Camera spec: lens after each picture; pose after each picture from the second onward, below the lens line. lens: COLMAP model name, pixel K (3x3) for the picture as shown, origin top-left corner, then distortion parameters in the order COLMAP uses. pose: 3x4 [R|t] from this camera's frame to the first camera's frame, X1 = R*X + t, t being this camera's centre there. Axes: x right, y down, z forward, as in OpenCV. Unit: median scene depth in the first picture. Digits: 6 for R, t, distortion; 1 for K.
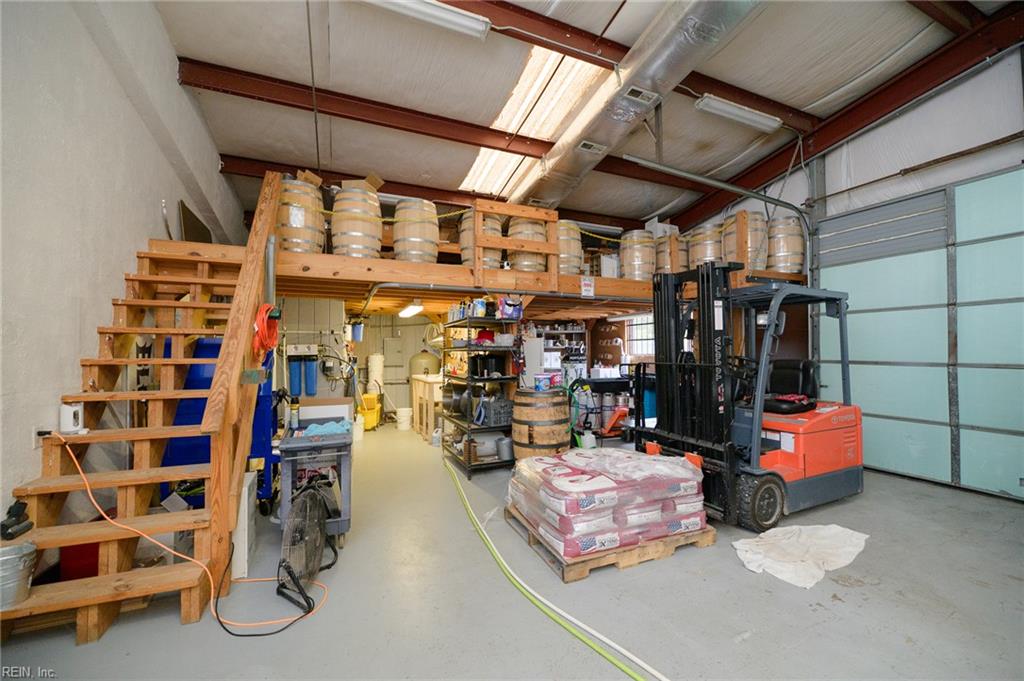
lens RADIAL K [[407.3, 0, 513.2], [0, 407.3, 344.1], [0, 0, 1]] dist [-0.011070, -0.000617]
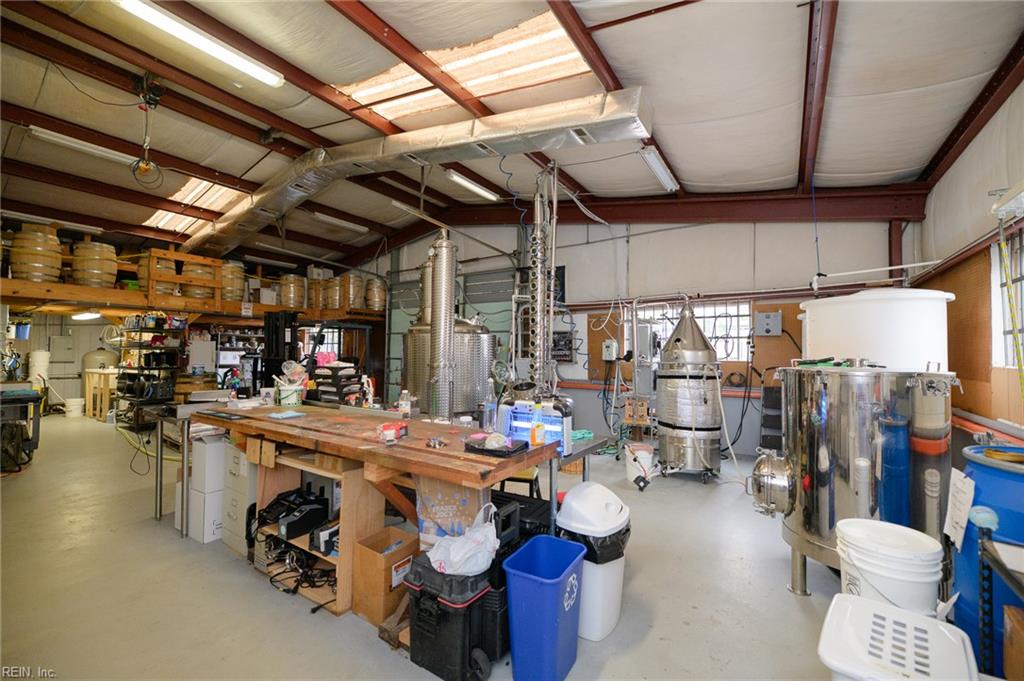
lens RADIAL K [[407.3, 0, 516.1], [0, 407.3, 341.3], [0, 0, 1]] dist [-0.011070, -0.000617]
pose [[0.835814, 0.030321, 0.548175, 0.202608], [-0.024583, 0.999539, -0.017805, -0.018330], [-0.548463, 0.001406, 0.836174, -0.867039]]
